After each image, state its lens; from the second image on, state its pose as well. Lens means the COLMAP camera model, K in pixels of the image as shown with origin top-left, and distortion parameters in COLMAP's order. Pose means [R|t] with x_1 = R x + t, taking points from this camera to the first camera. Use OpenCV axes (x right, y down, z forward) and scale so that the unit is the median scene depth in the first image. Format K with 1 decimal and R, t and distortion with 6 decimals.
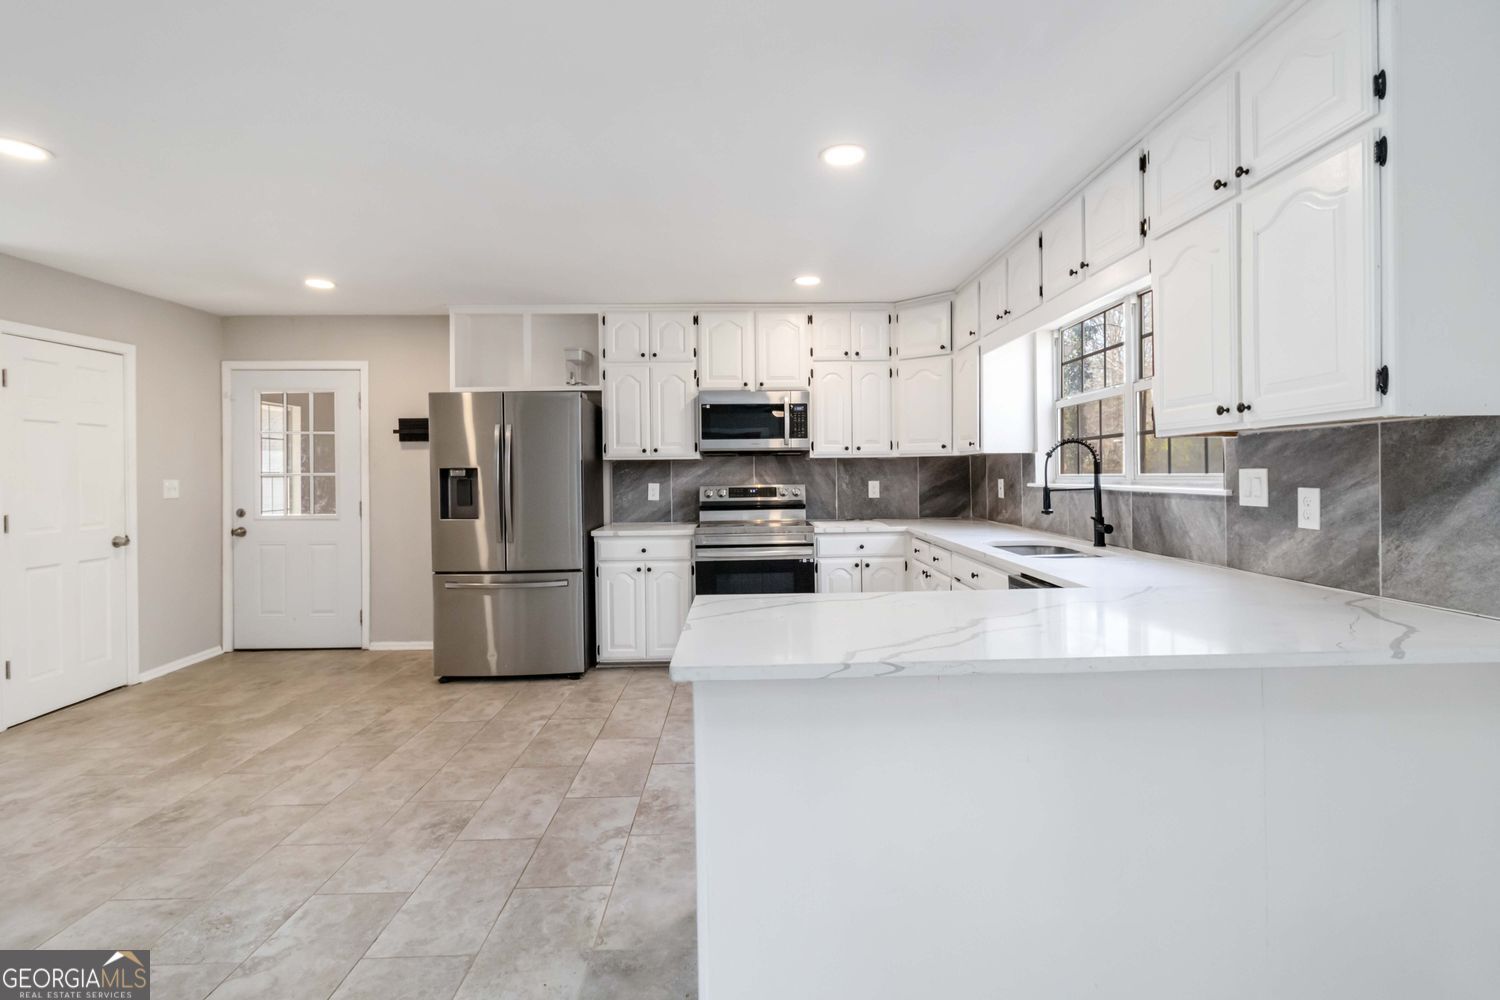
lens RADIAL K [[706.1, 0, 756.0], [0, 706.1, 471.7], [0, 0, 1]] dist [-0.002019, 0.000090]
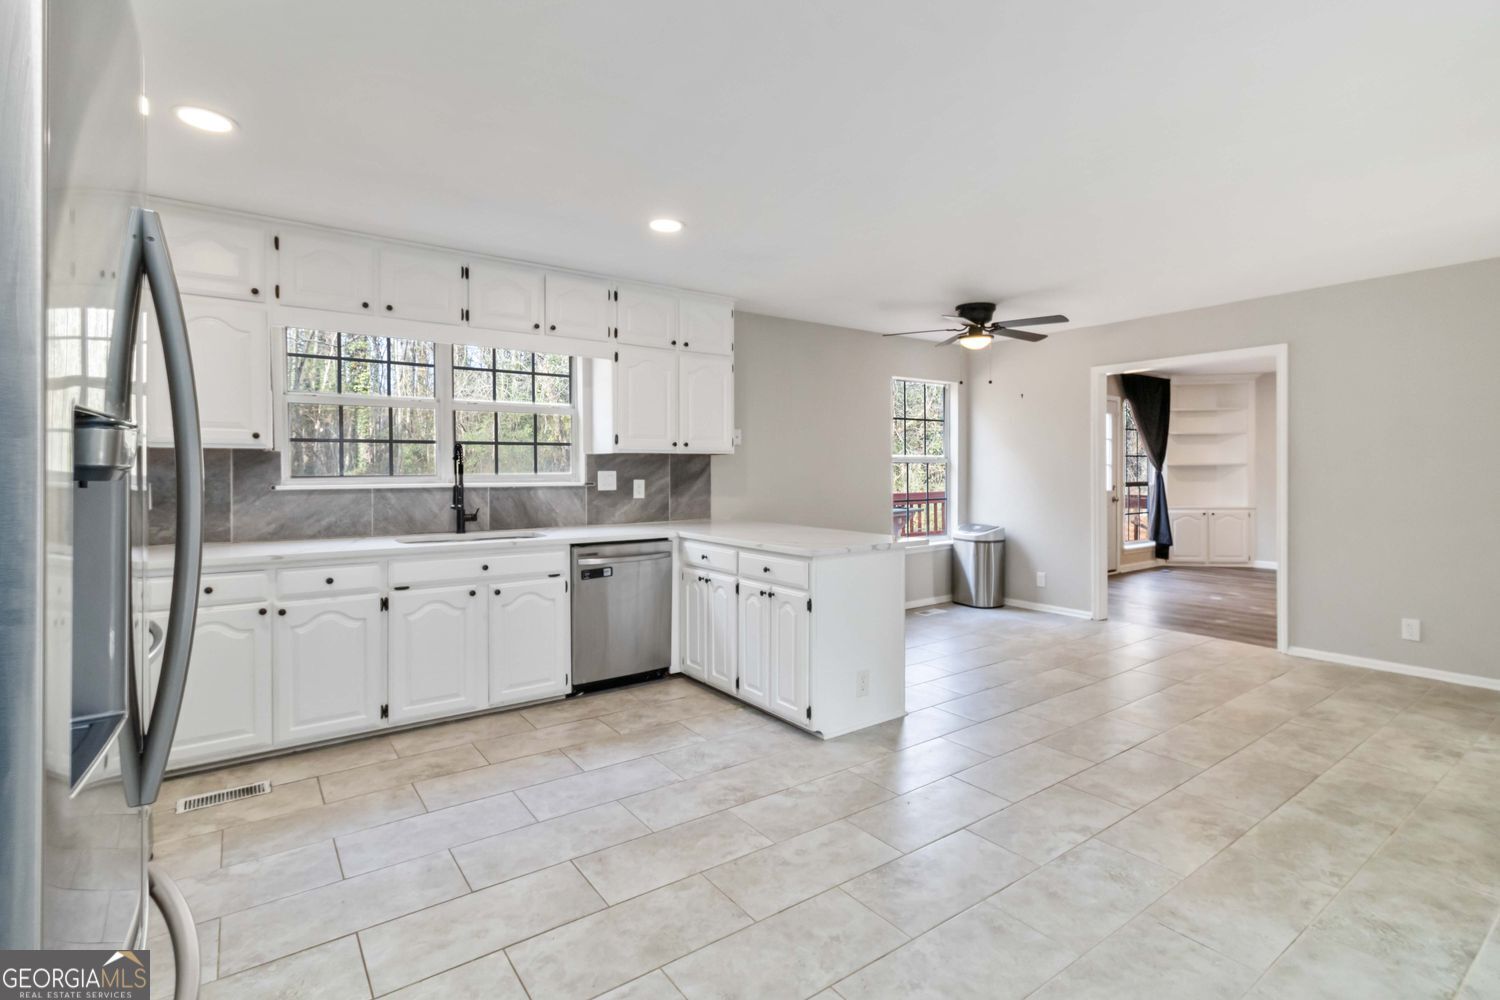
lens RADIAL K [[706.1, 0, 756.0], [0, 706.1, 471.7], [0, 0, 1]] dist [-0.002019, 0.000090]
pose [[-0.564075, 0.008417, 0.825681, -1.050012], [0.005973, 0.999963, -0.006114, 0.011063], [-0.825702, 0.001483, -0.564104, 1.618851]]
